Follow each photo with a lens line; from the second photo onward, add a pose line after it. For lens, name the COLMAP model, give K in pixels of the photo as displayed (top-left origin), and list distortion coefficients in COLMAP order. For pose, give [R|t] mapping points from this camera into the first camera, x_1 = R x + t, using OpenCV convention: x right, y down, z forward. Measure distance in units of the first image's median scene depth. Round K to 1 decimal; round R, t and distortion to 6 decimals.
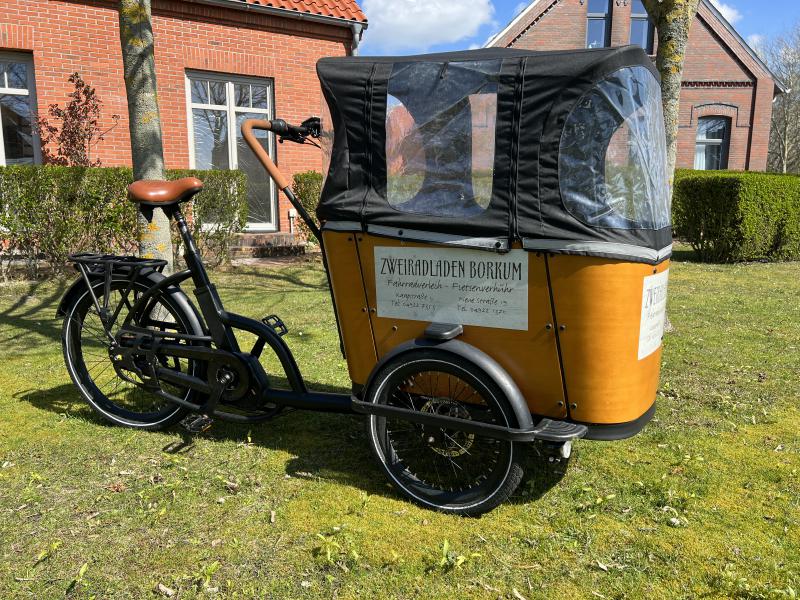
lens RADIAL K [[596.2, 0, 398.3], [0, 596.2, 303.4], [0, 0, 1]] dist [0.055891, -0.058864]
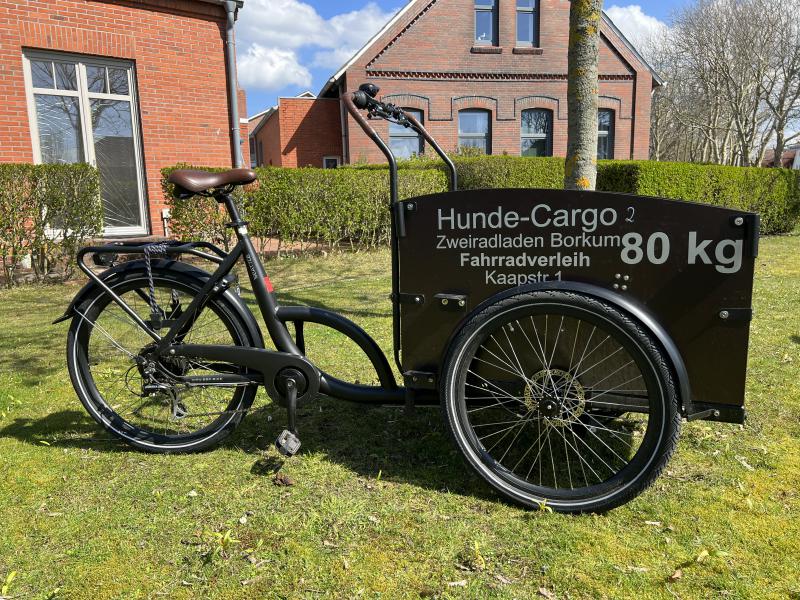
lens RADIAL K [[596.2, 0, 395.9], [0, 596.2, 296.4], [0, 0, 1]] dist [0.055891, -0.058864]
pose [[0.986525, -0.051875, 0.155166, 0.020144], [0.053327, 0.998563, -0.005212, -0.012878], [-0.154673, 0.013416, 0.987875, 0.133875]]
